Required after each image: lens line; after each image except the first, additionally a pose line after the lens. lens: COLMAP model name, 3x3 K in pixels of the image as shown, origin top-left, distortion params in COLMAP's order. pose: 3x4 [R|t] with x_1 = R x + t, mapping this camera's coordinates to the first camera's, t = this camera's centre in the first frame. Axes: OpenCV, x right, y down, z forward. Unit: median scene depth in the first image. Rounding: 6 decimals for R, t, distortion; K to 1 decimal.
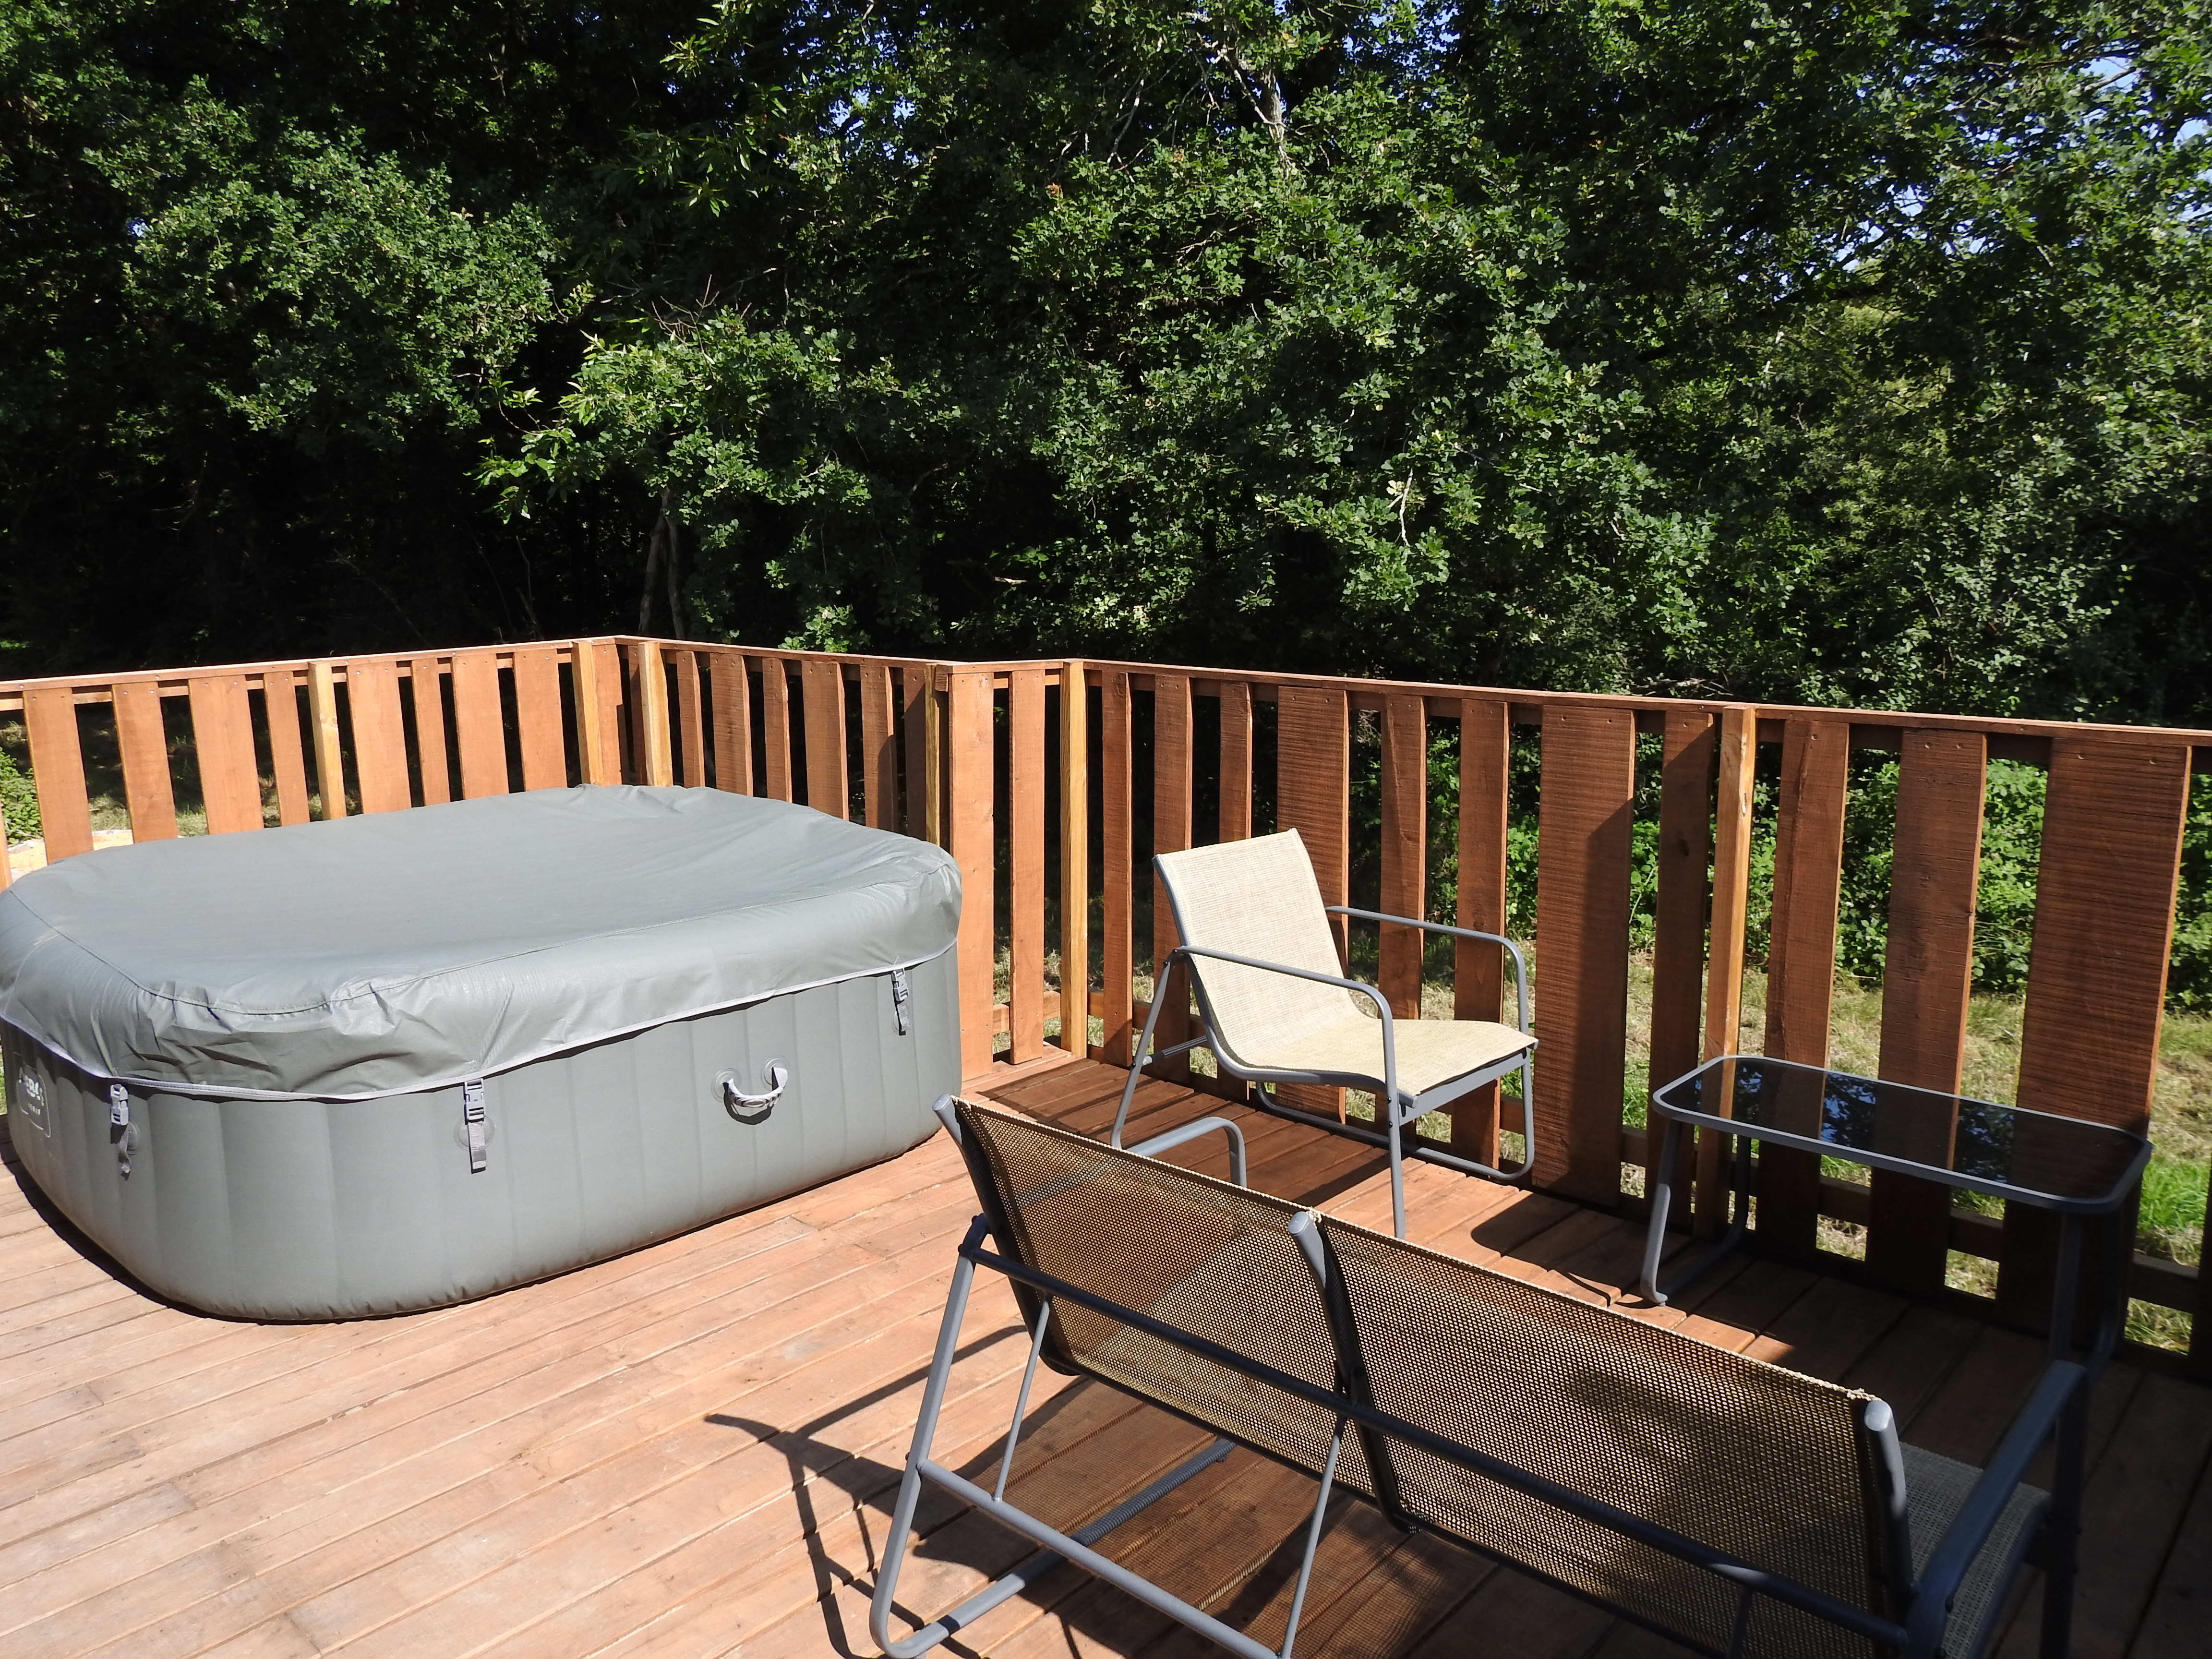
lens RADIAL K [[1596.0, 0, 1106.0], [0, 1596.0, 829.5], [0, 0, 1]] dist [0.006029, 0.005593]
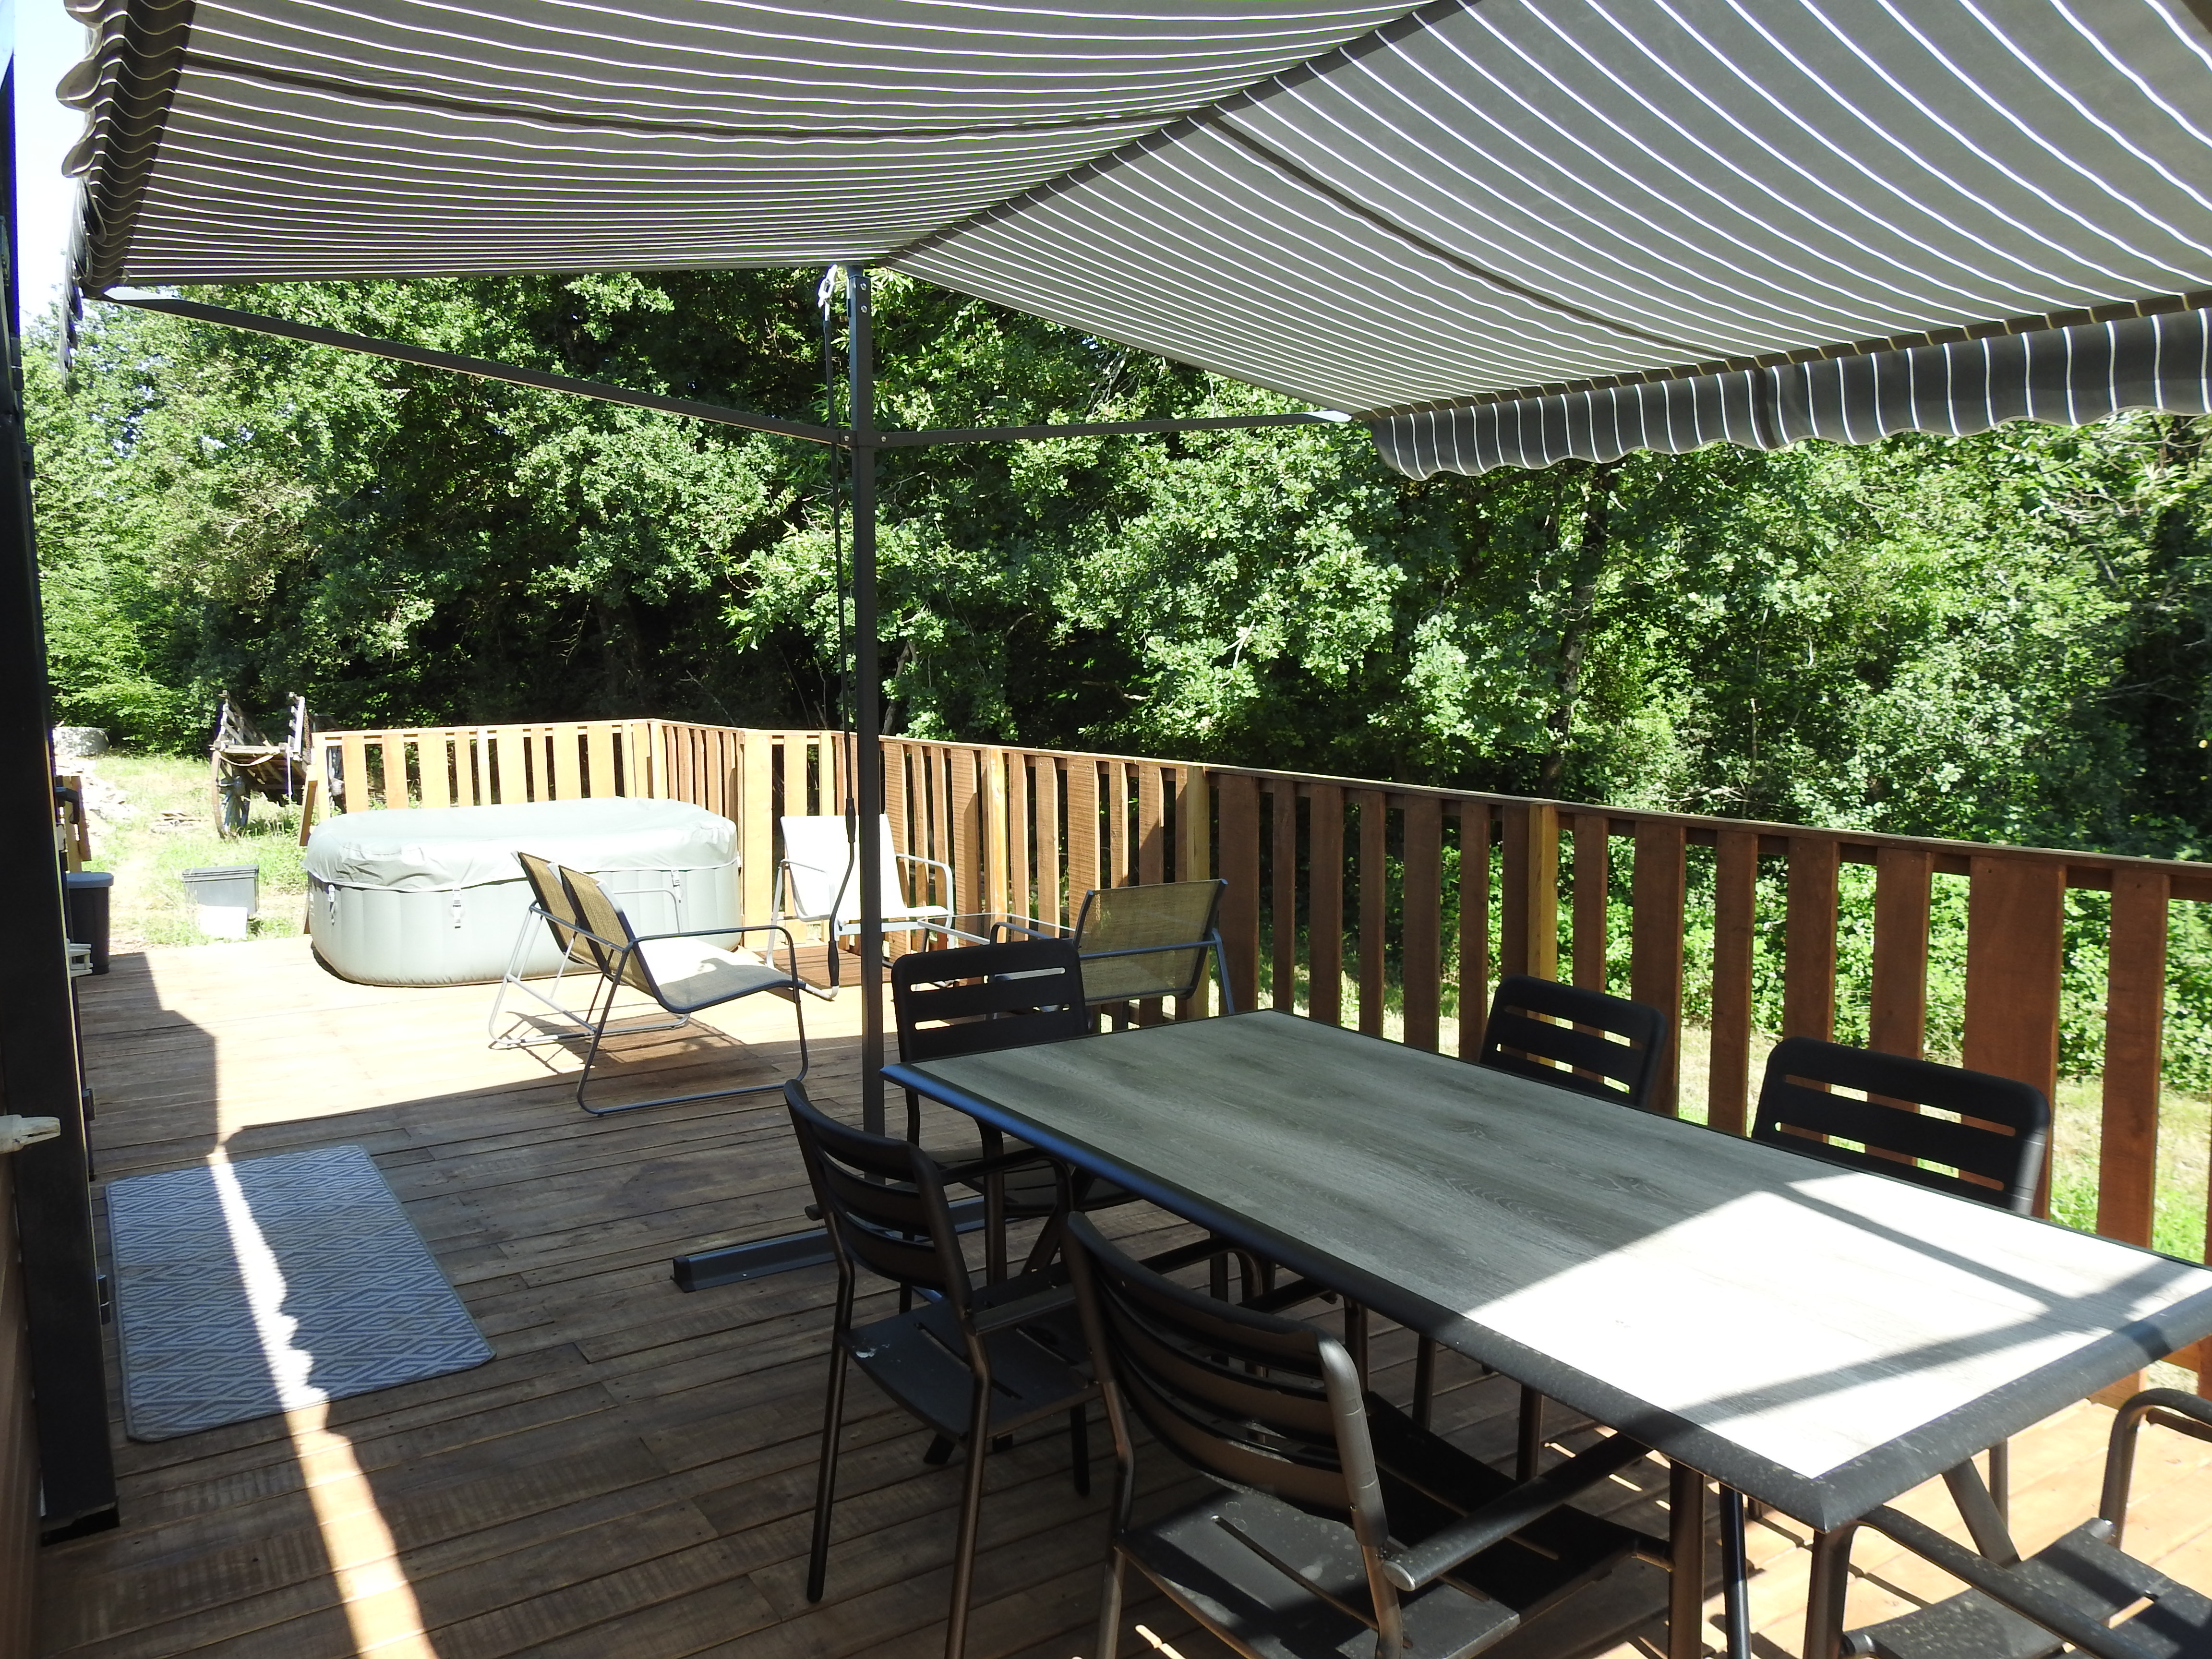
lens RADIAL K [[1596.0, 0, 1106.0], [0, 1596.0, 829.5], [0, 0, 1]] dist [0.006029, 0.005593]
pose [[0.970406, 0.028238, -0.239823, 0.322299], [-0.046046, 0.996555, -0.068978, 0.053188], [0.237049, 0.077979, 0.968363, -0.317568]]
